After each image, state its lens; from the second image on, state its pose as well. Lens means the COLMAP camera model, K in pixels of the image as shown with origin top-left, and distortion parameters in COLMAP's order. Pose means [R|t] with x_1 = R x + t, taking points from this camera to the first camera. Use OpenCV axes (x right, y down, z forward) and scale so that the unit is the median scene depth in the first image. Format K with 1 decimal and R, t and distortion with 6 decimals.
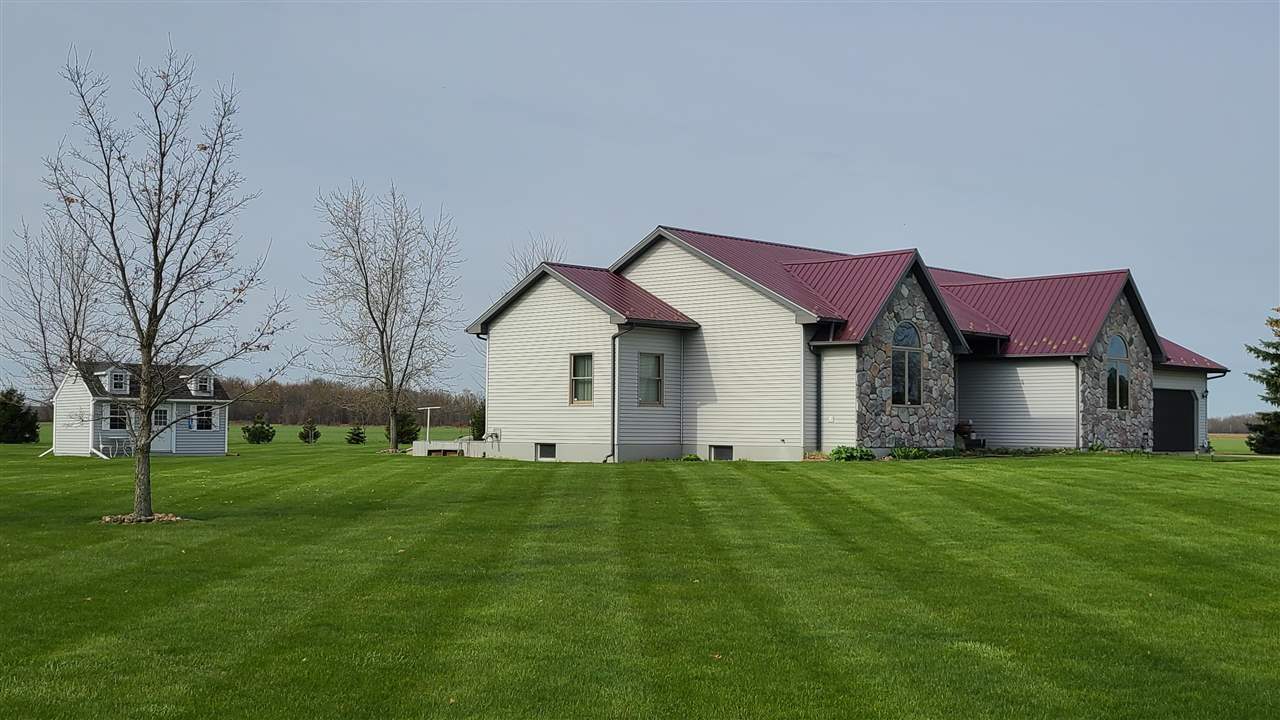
lens RADIAL K [[1284.4, 0, 640.9], [0, 1284.4, 373.0], [0, 0, 1]] dist [0.006380, 0.007598]
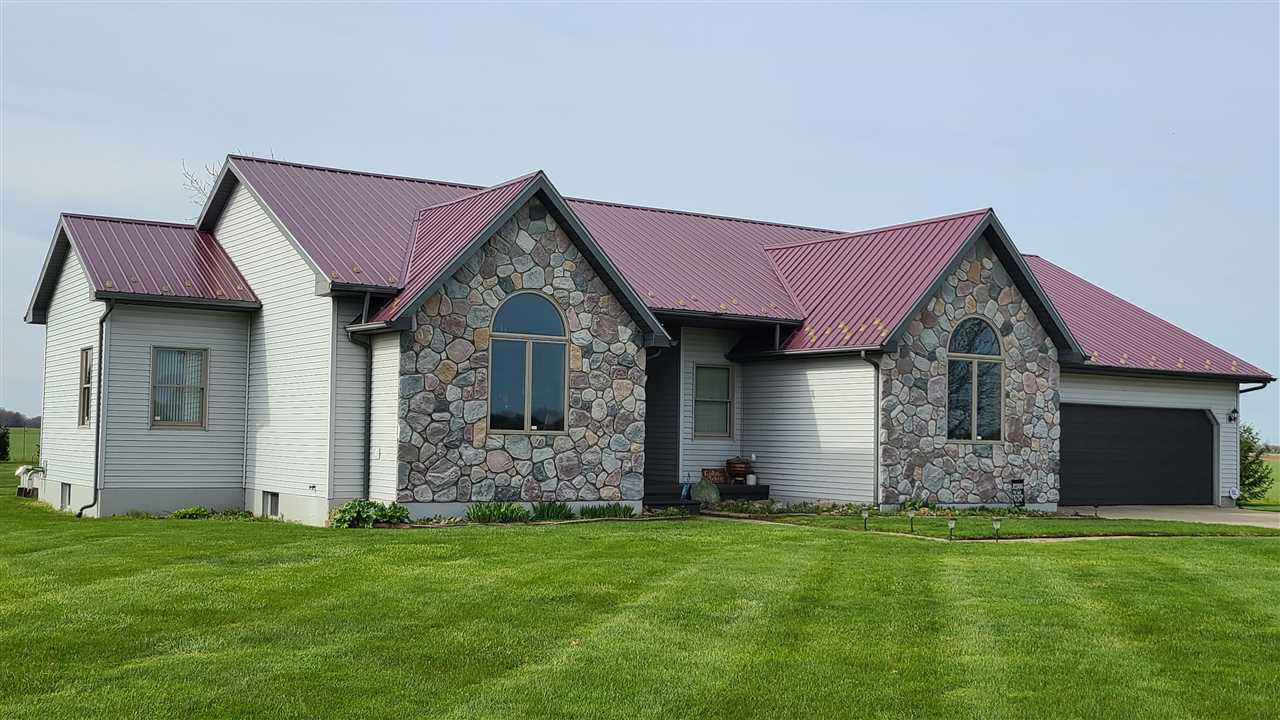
lens RADIAL K [[1284.4, 0, 640.9], [0, 1284.4, 373.0], [0, 0, 1]] dist [0.006380, 0.007598]
pose [[0.979025, -0.001259, -0.203735, 0.354659], [-0.001565, 0.999905, -0.013701, 0.005601], [0.203732, 0.013733, 0.978930, 0.390536]]
